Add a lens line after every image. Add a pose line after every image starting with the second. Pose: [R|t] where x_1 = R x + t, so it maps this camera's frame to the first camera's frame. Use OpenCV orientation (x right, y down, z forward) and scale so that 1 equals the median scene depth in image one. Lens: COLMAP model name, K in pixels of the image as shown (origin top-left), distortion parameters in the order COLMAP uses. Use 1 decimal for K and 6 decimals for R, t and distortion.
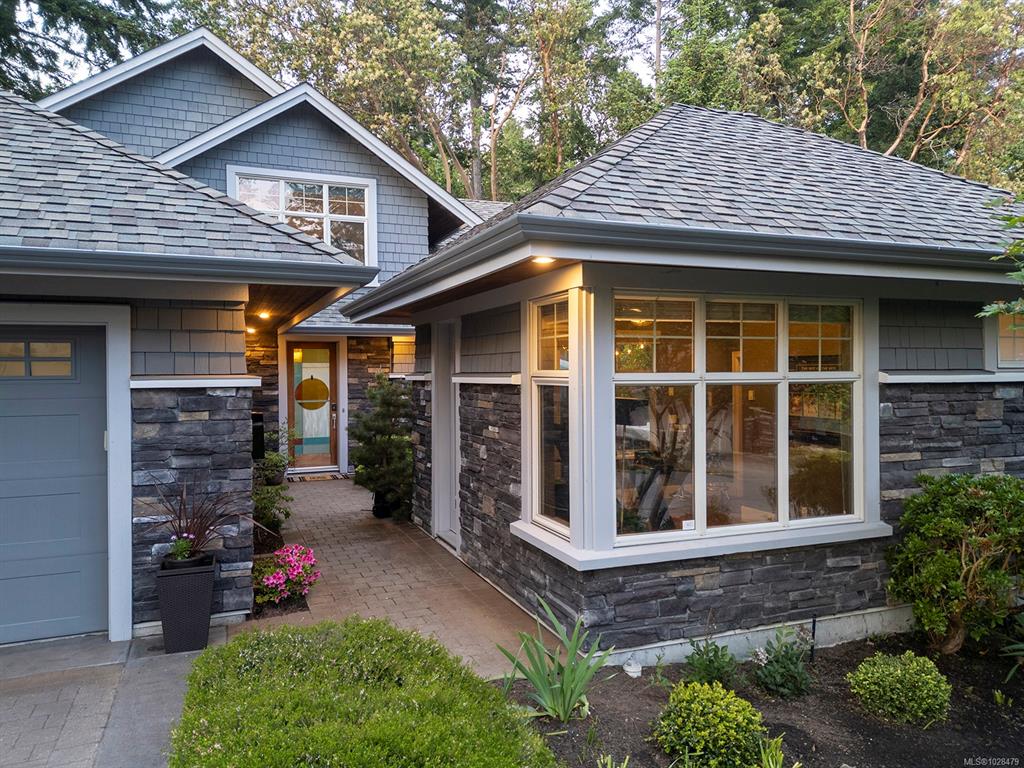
lens RADIAL K [[727.1, 0, 518.7], [0, 727.1, 384.2], [0, 0, 1]] dist [0.012328, 0.002047]
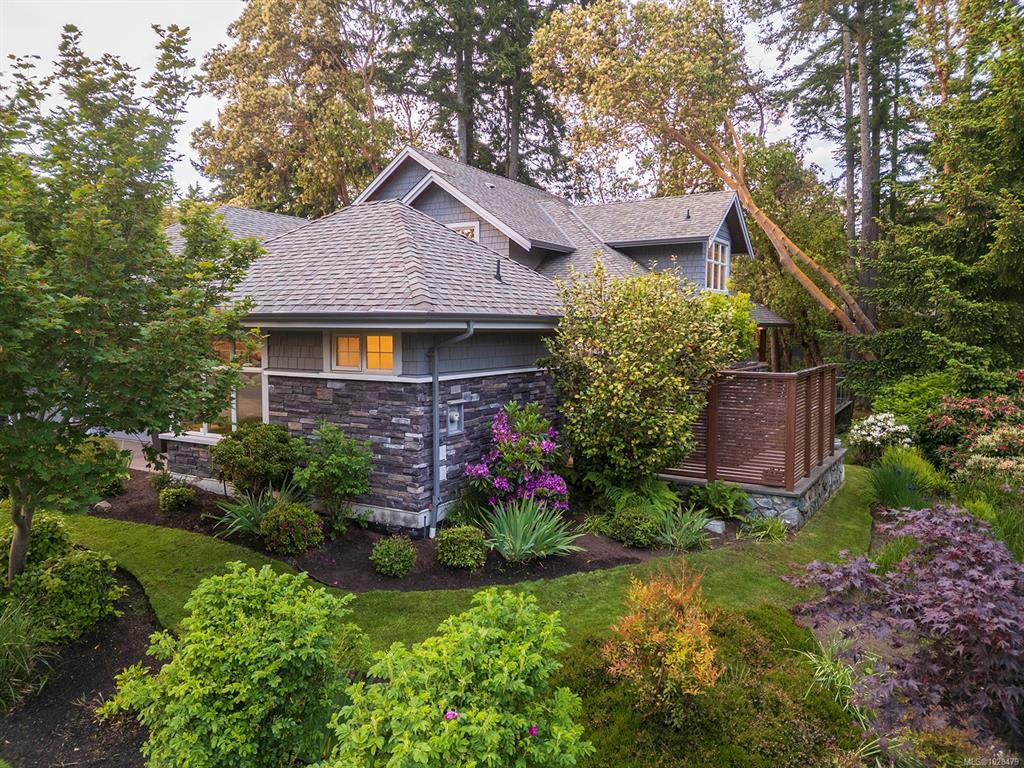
lens RADIAL K [[727.1, 0, 511.7], [0, 727.1, 384.1], [0, 0, 1]] dist [0.012328, 0.002047]
pose [[0.596039, 0.076346, -0.799317, 2.418203], [-0.007660, 0.995965, 0.089417, -0.152973], [0.802919, -0.047174, 0.594219, 0.368003]]
